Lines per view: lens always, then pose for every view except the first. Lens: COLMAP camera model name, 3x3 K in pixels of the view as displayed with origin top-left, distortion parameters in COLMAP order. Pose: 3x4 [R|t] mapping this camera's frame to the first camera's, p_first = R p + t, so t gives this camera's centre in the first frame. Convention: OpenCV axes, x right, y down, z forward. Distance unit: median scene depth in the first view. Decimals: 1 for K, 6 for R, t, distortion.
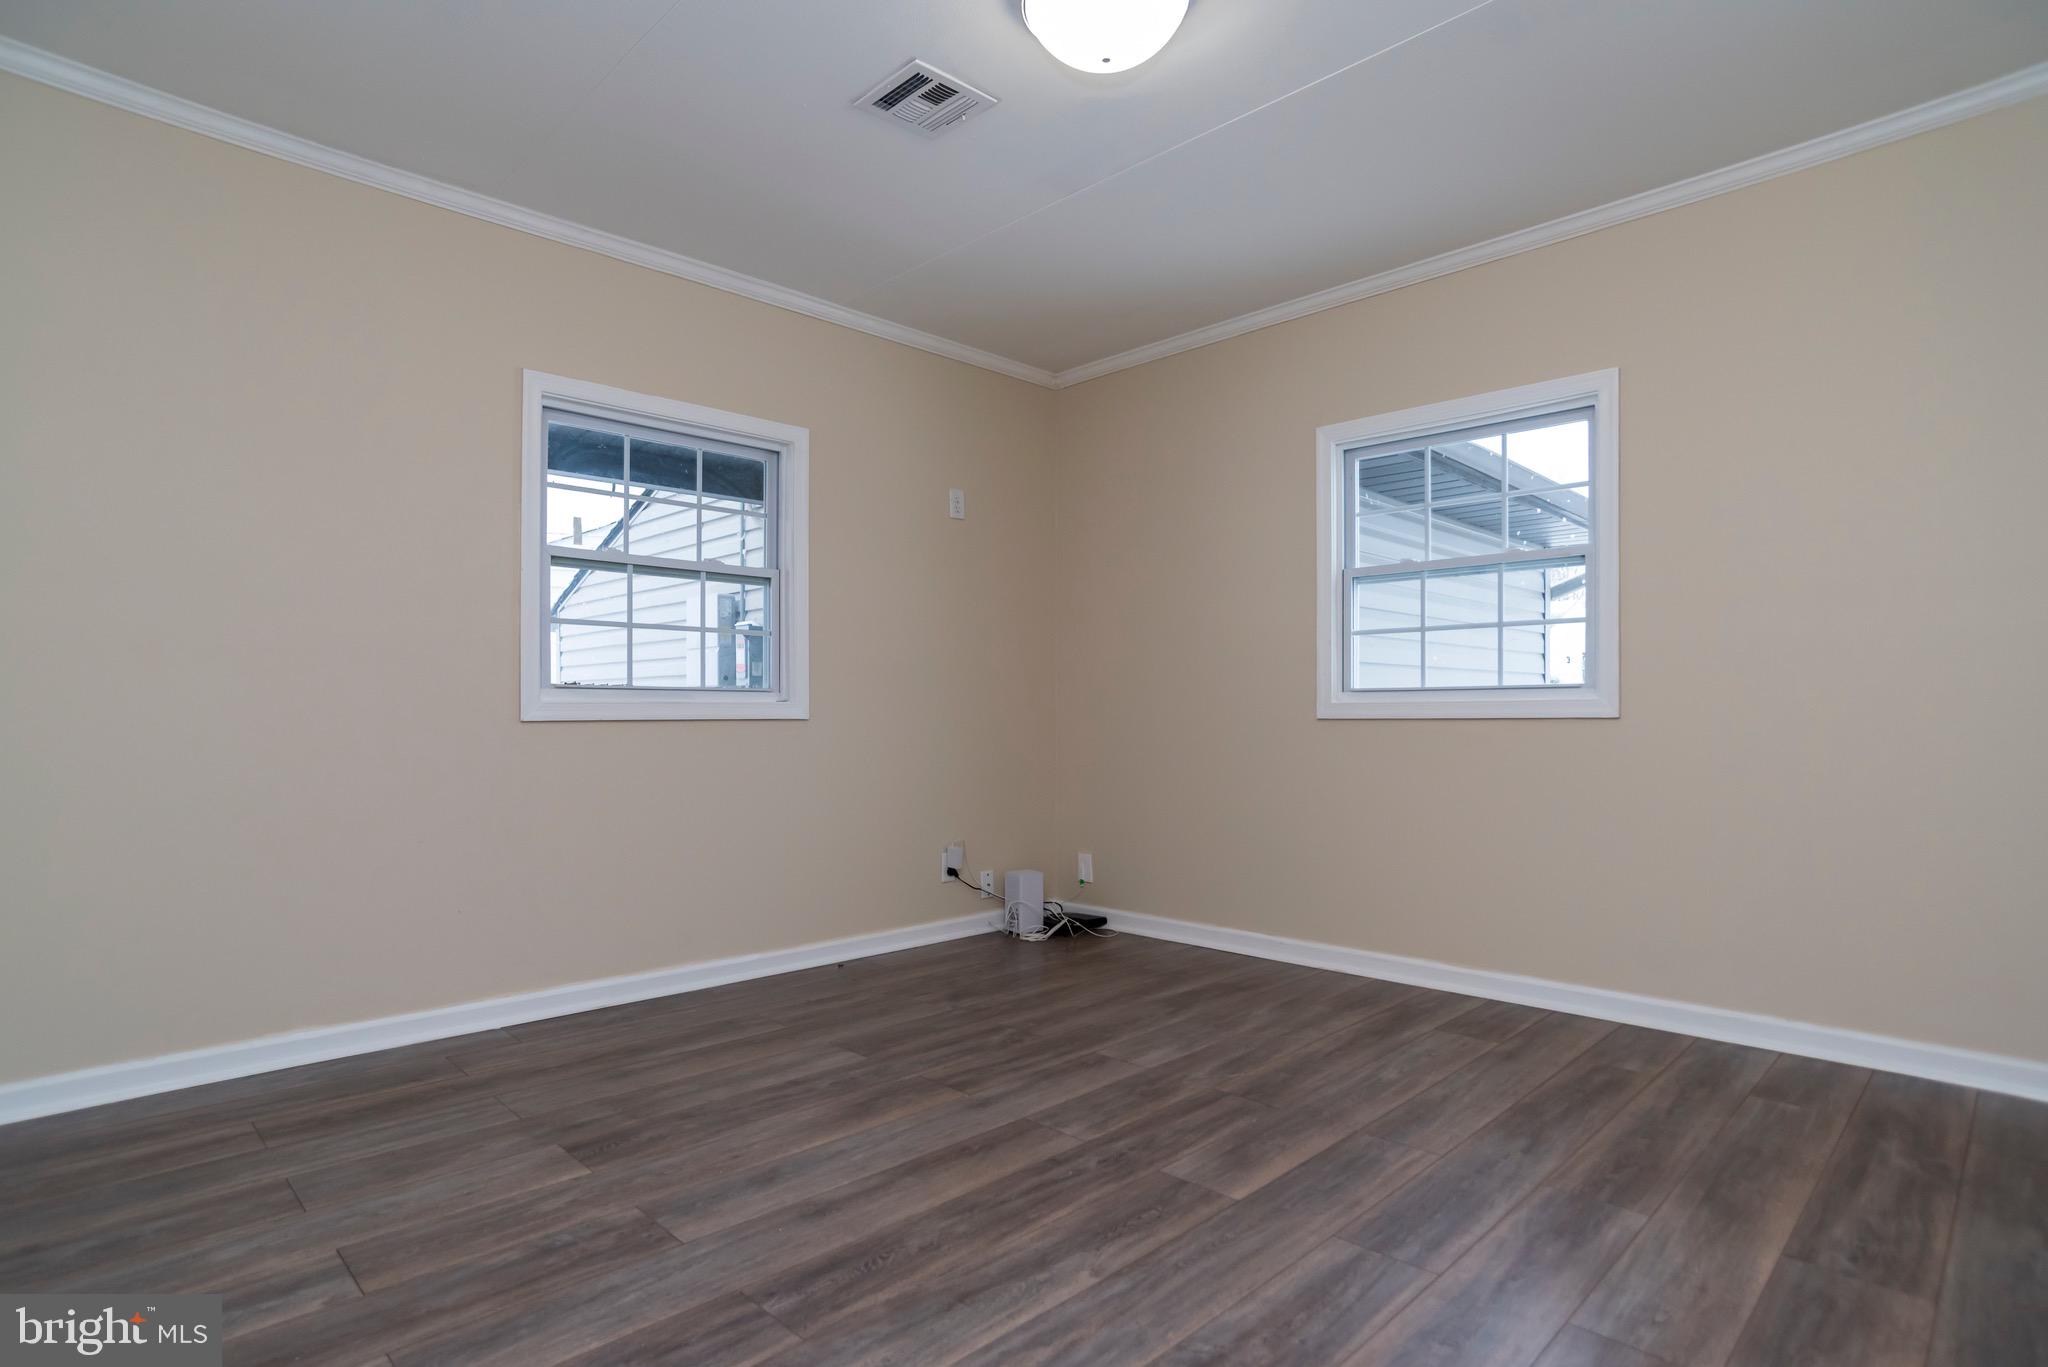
lens RADIAL K [[1040.8, 0, 1027.0], [0, 1040.8, 737.0], [0, 0, 1]] dist [-0.088650, 0.047171]
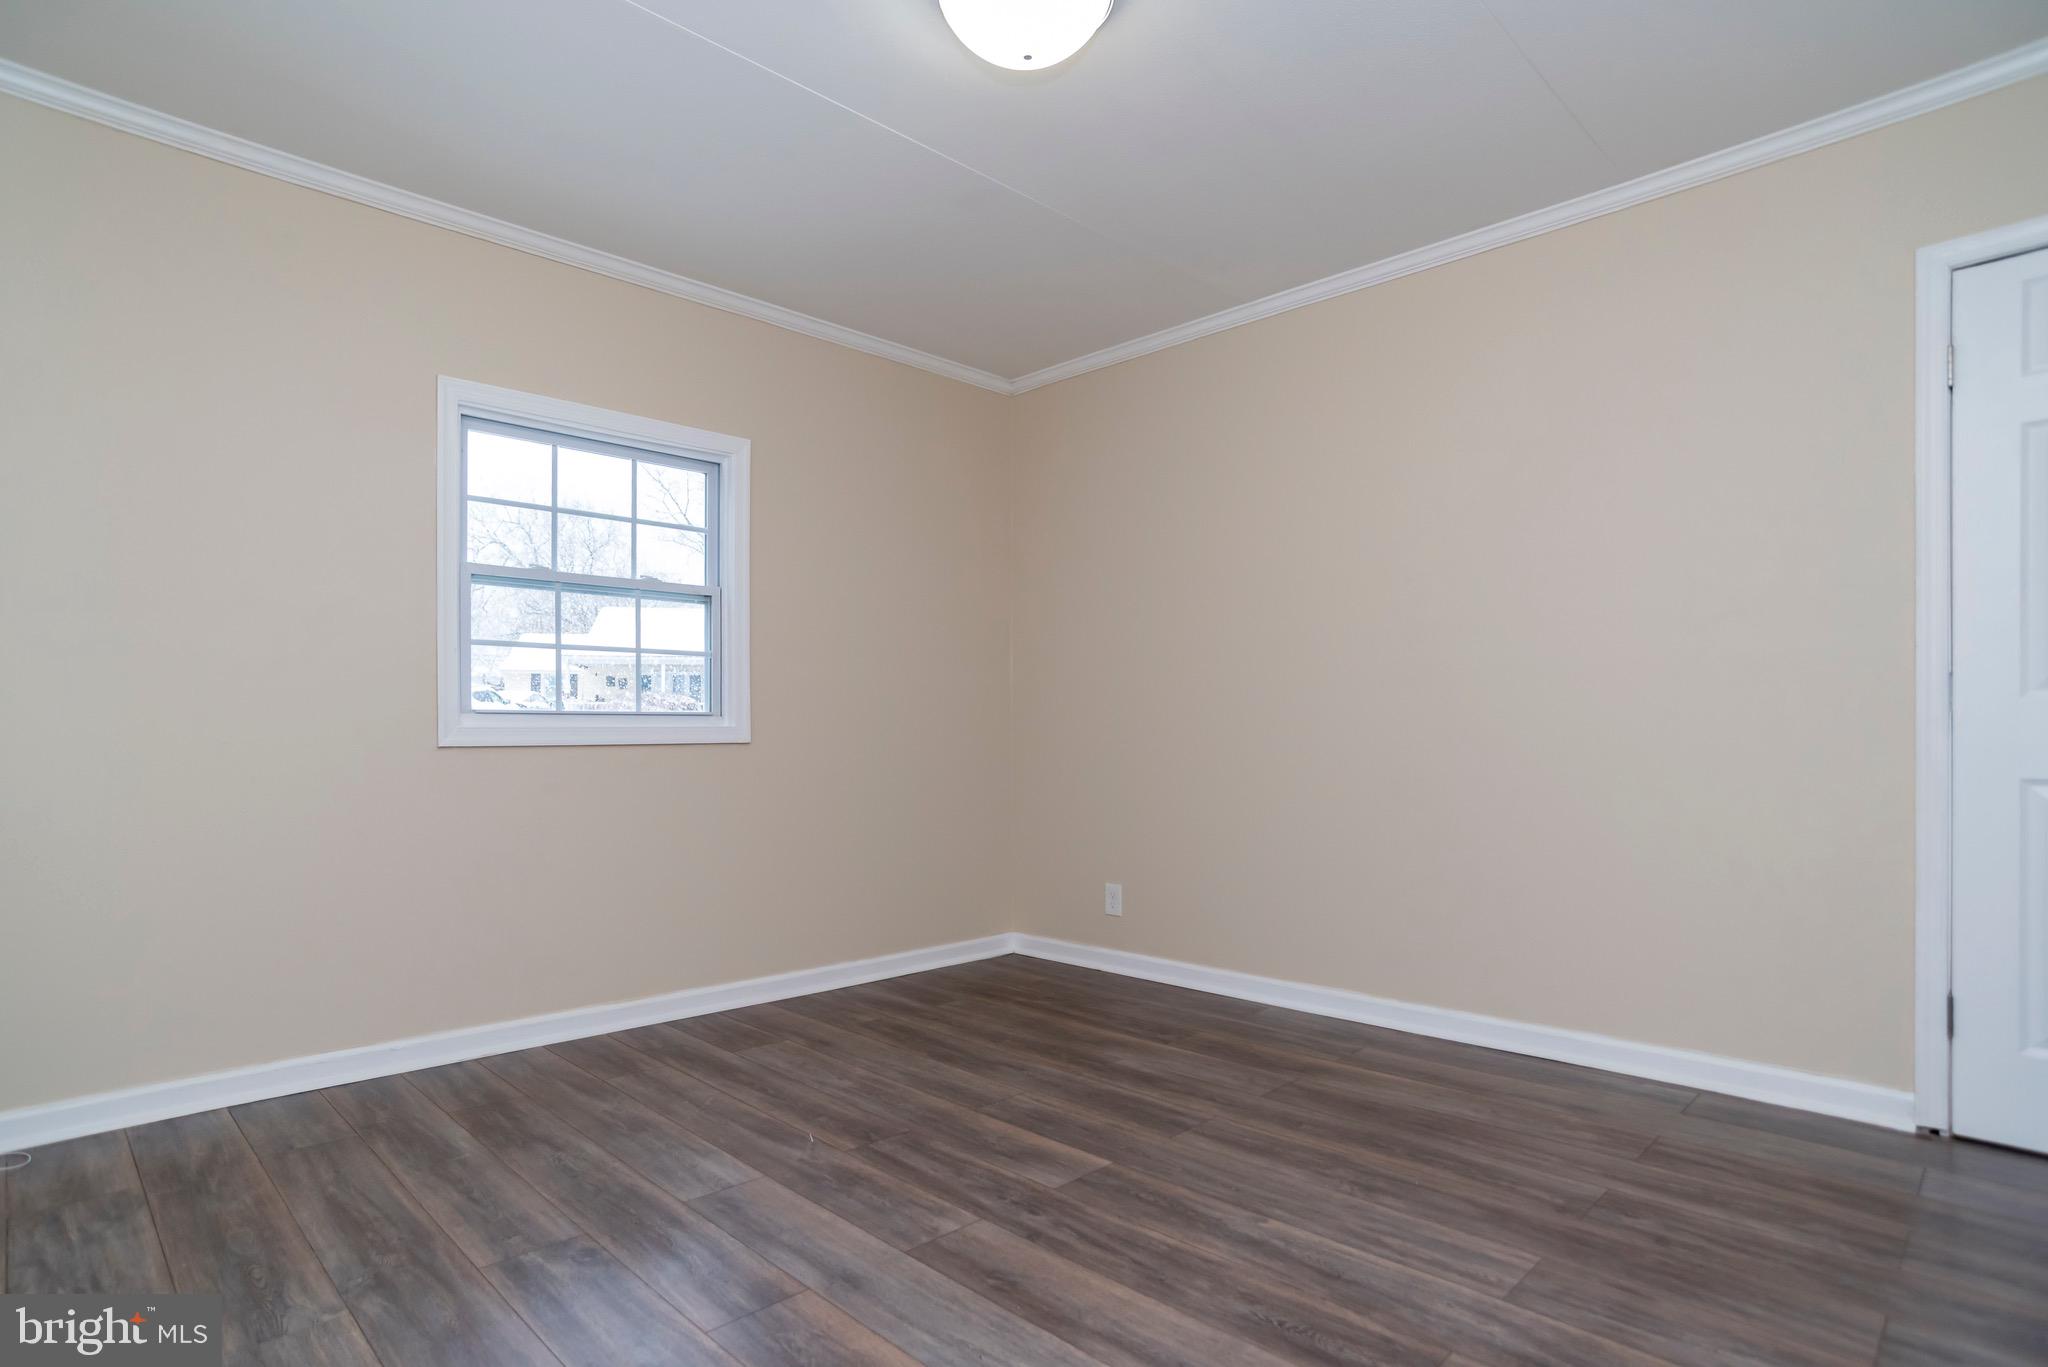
lens RADIAL K [[1045.7, 0, 1022.0], [0, 1045.7, 702.2], [0, 0, 1]] dist [-0.078302, 0.047444]
pose [[0.014804, 0.030749, 0.999418, -0.756072], [0.024016, 0.999228, -0.031099, -0.025012], [-0.999602, 0.024462, 0.014054, 0.833206]]
